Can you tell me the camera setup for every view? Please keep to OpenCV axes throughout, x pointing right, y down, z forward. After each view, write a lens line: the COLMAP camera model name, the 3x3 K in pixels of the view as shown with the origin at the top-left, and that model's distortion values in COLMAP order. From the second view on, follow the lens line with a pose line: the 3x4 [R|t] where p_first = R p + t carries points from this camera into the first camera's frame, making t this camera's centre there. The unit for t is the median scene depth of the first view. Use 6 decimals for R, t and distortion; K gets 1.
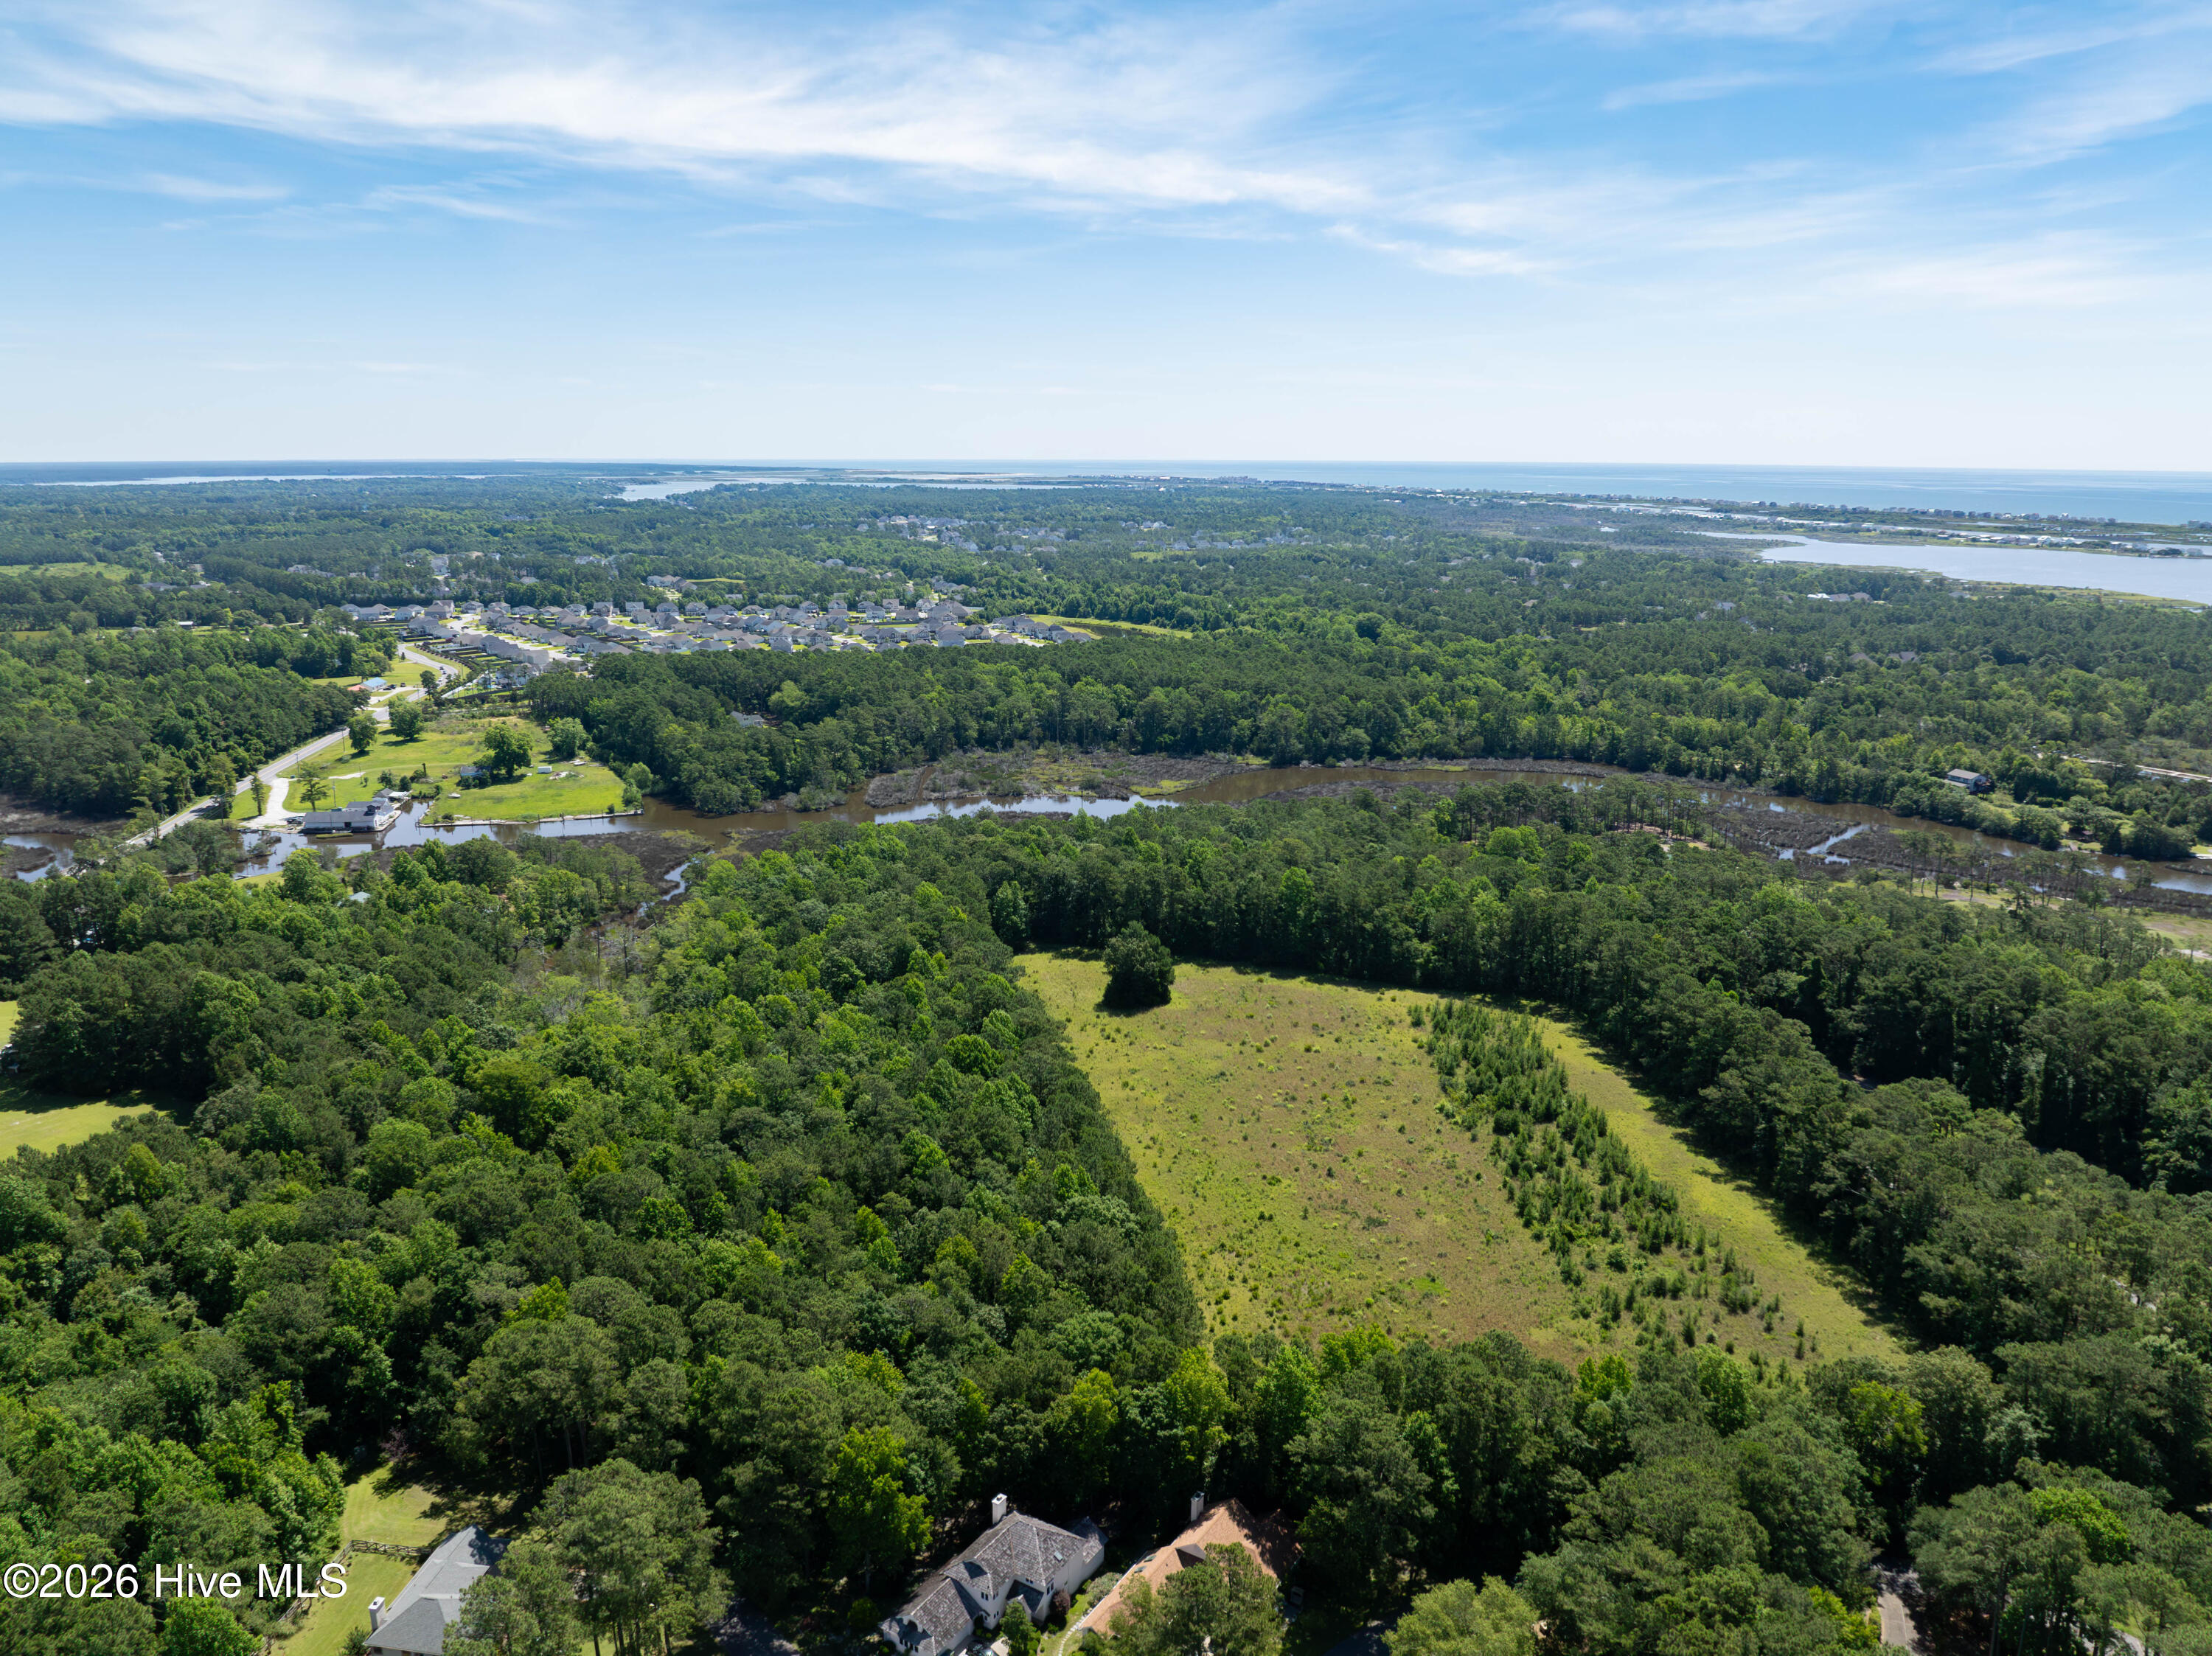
lens RADIAL K [[1569.0, 0, 1101.4], [0, 1569.0, 787.7], [0, 0, 1]] dist [-0.044951, 0.016445]
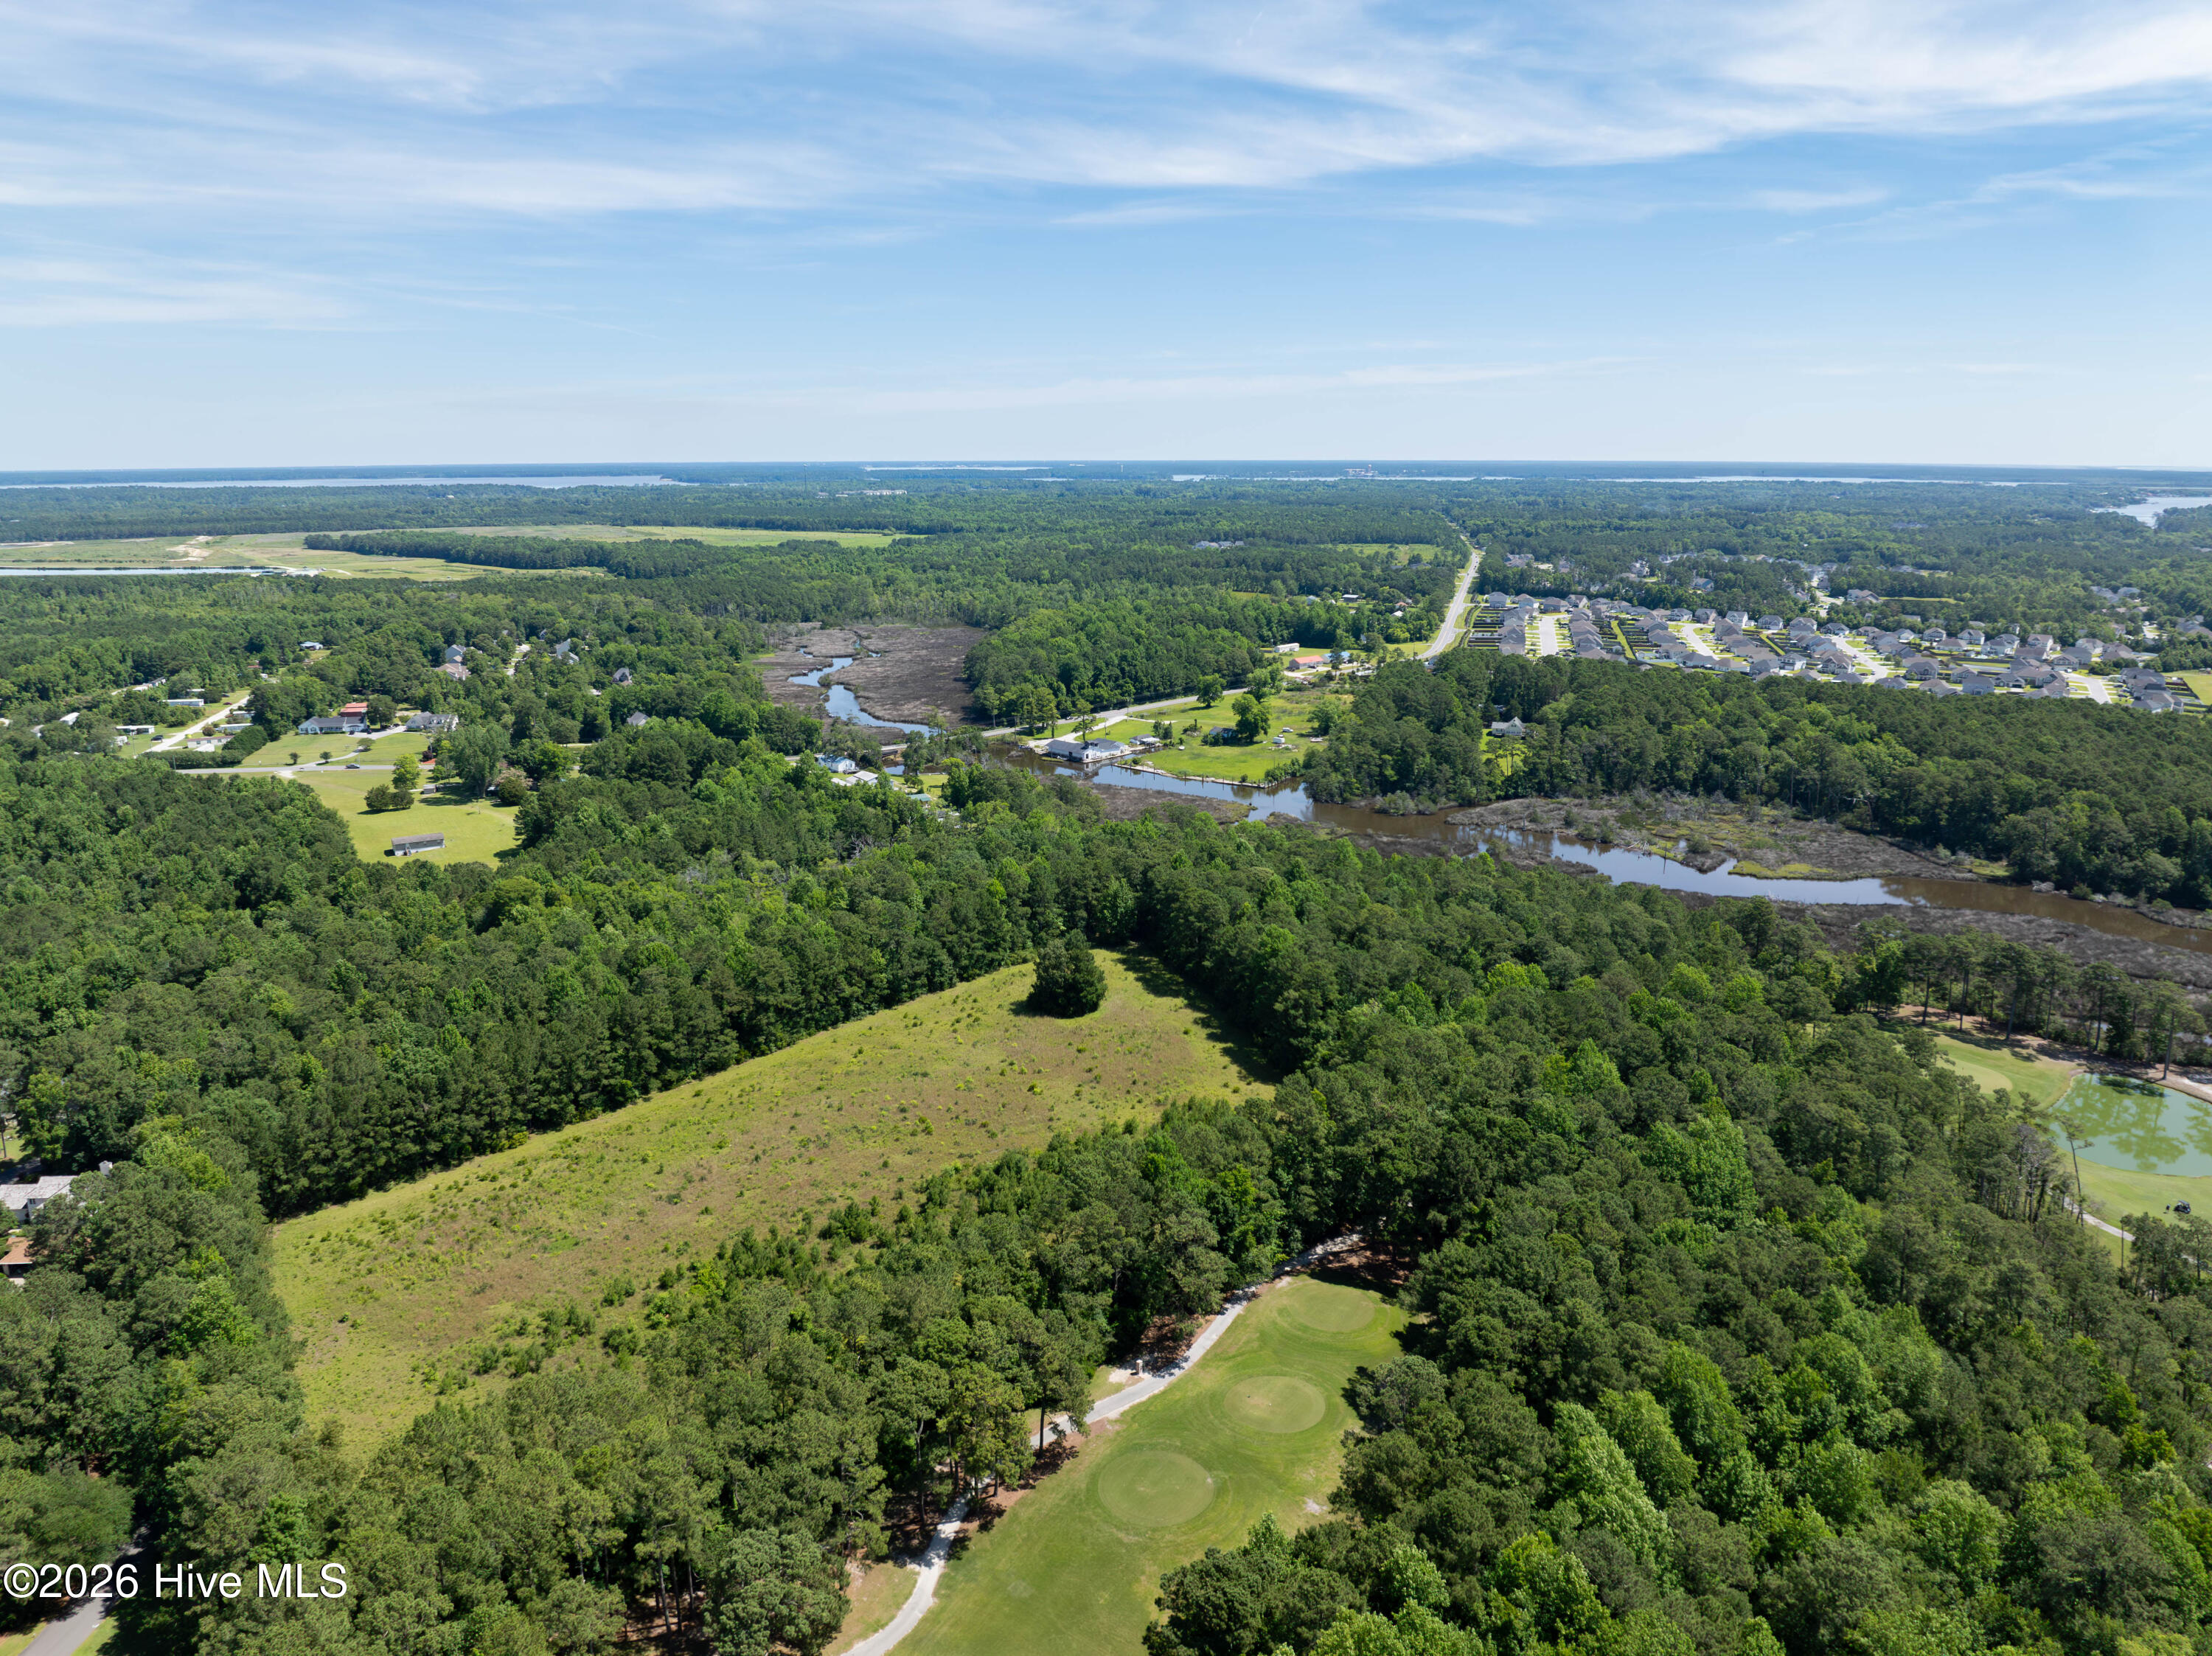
lens RADIAL K [[1569.0, 0, 1110.9], [0, 1569.0, 818.5], [0, 0, 1]] dist [-0.044951, 0.016445]
pose [[0.597606, 0.179674, -0.781399, 0.868869], [-0.166020, 0.981177, 0.098641, -0.091687], [0.784414, 0.070780, 0.616186, 0.451836]]
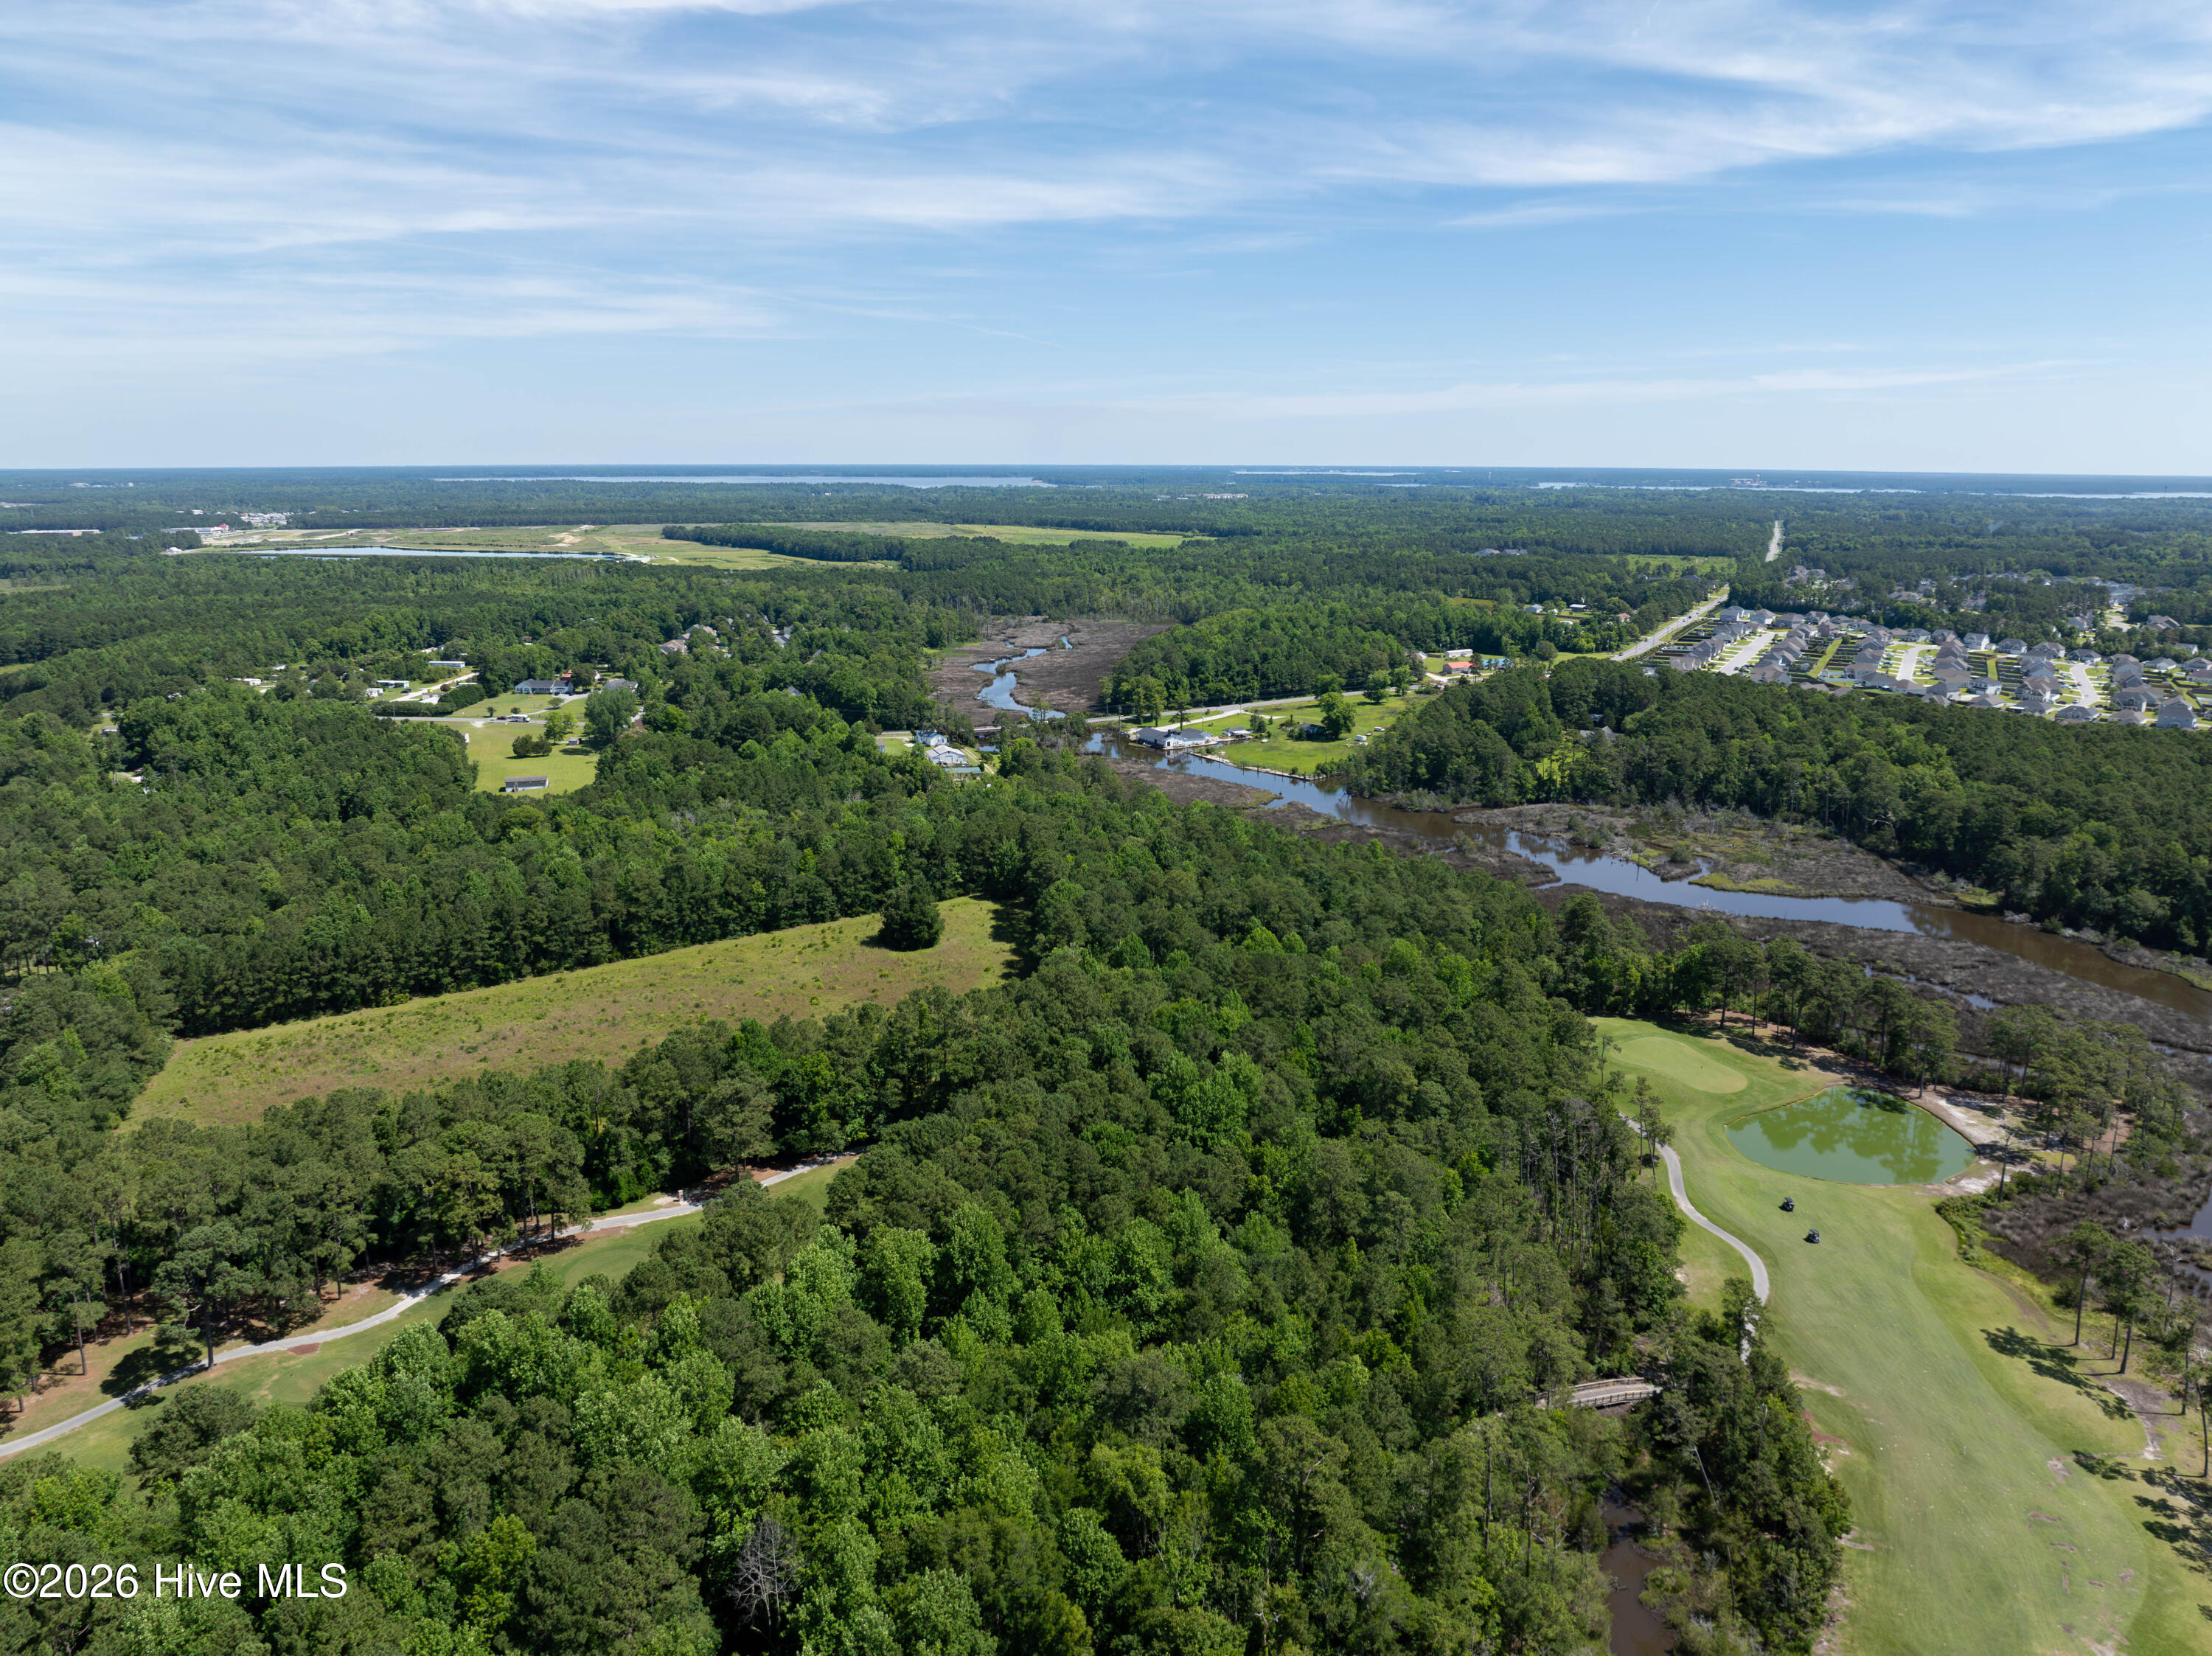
lens RADIAL K [[1569.0, 0, 1112.7], [0, 1569.0, 834.3], [0, 0, 1]] dist [-0.044951, 0.016445]
pose [[0.389332, 0.215579, -0.895514, 1.179263], [-0.196887, 0.969233, 0.147727, -0.148916], [0.899809, 0.118800, 0.419798, 0.722038]]
